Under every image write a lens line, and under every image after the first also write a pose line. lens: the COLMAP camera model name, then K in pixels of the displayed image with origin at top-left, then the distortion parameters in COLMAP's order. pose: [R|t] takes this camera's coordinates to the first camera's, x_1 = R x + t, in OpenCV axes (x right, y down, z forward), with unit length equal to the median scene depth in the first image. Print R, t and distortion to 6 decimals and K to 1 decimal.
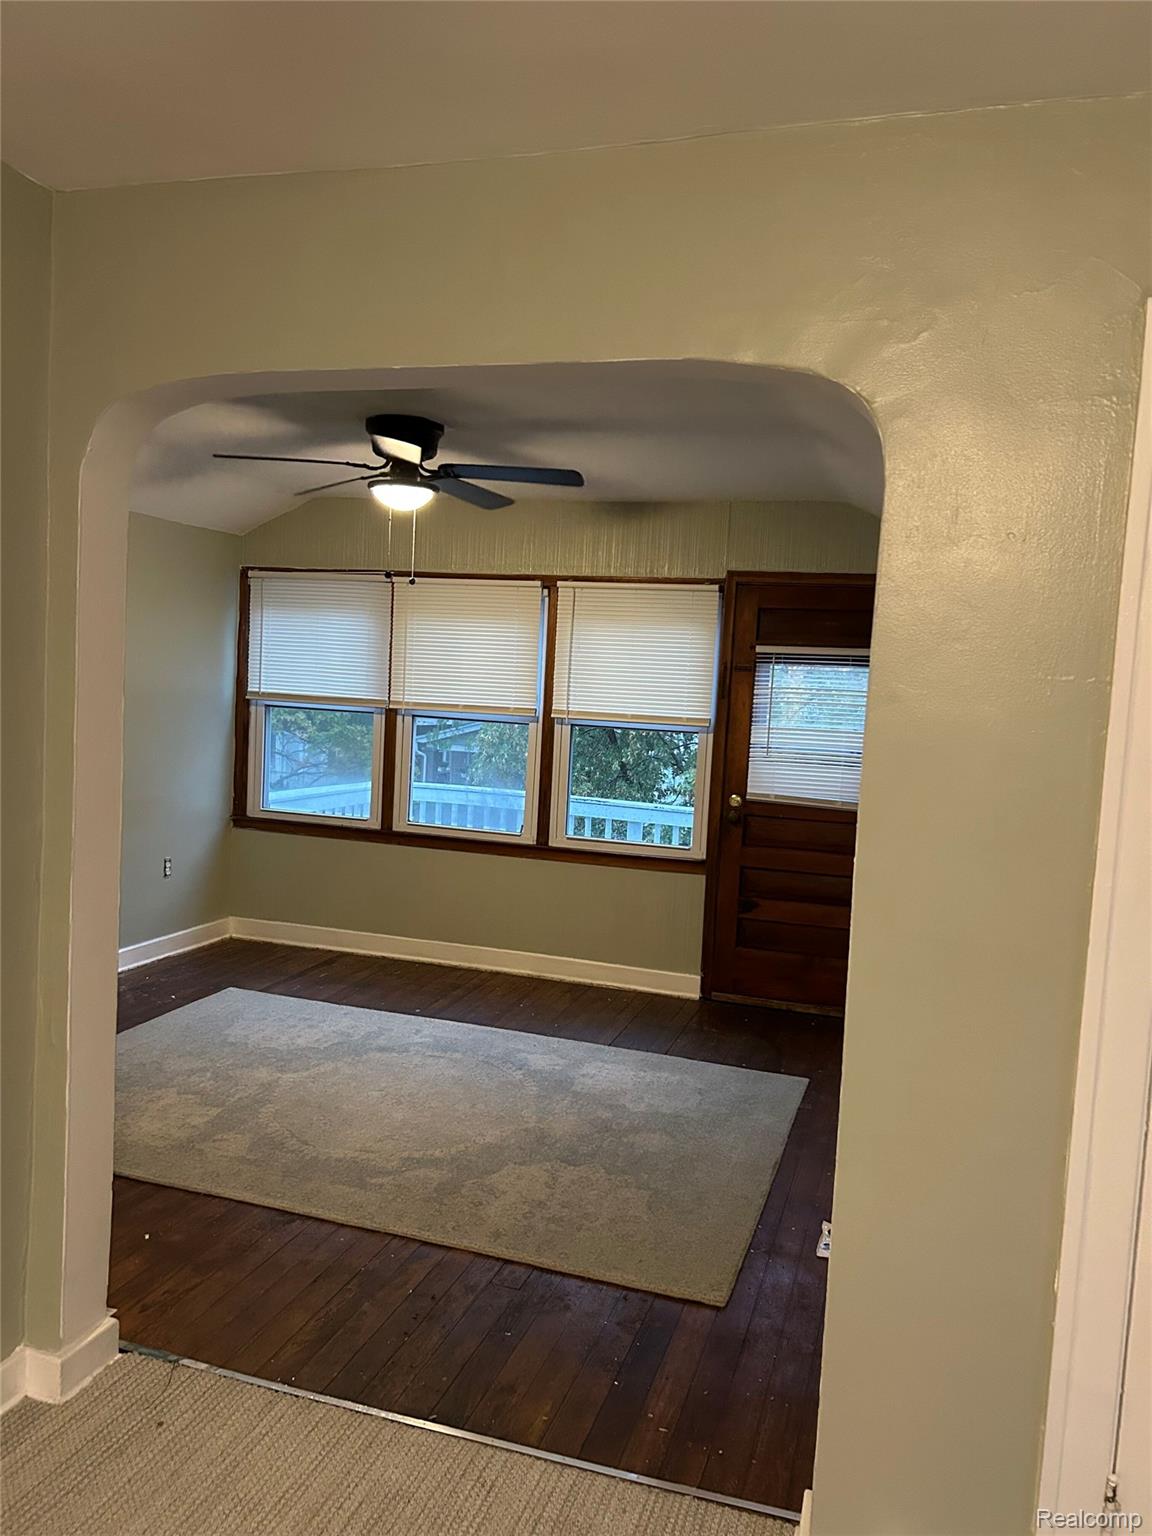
lens RADIAL K [[1180.7, 0, 576.0], [0, 1180.7, 768.0], [0, 0, 1]] dist [0.079125, -0.067821]
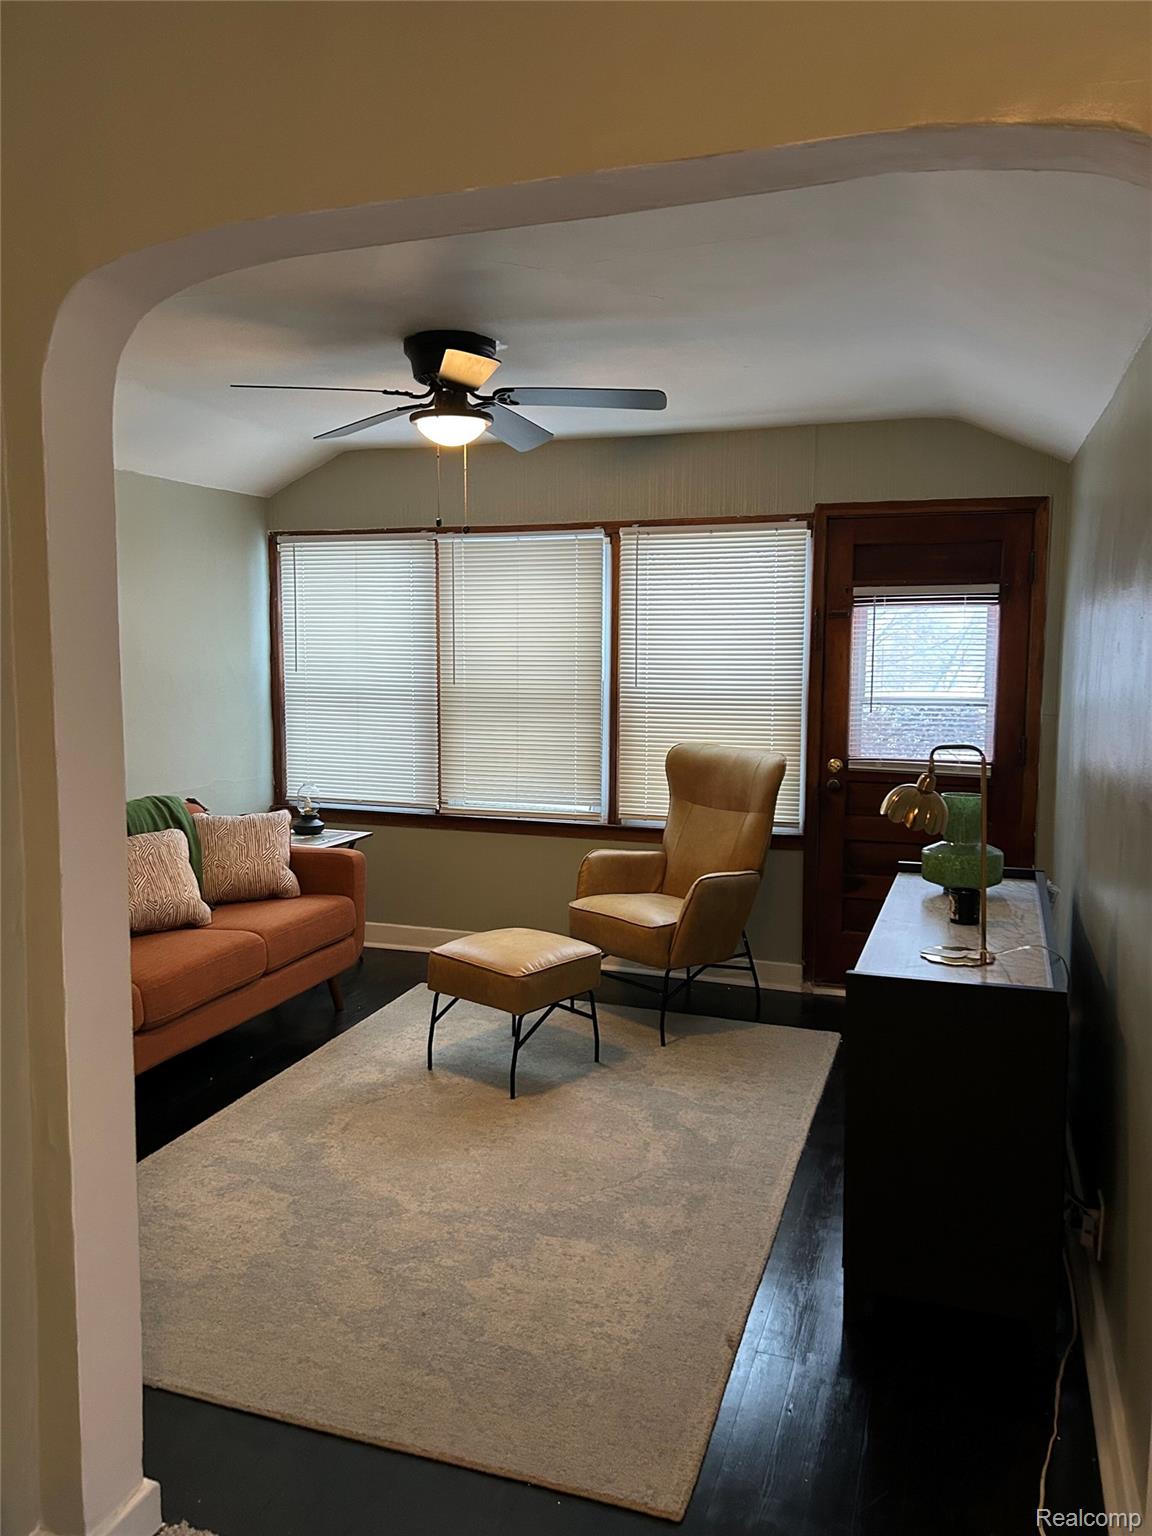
lens RADIAL K [[1180.7, 0, 576.0], [0, 1180.7, 768.0], [0, 0, 1]] dist [0.079125, -0.067821]
pose [[0.029513, -0.167475, 0.985435, -0.912057], [0.081626, 0.982975, 0.164612, -0.114069], [-0.996226, 0.075579, 0.042681, 0.859358]]
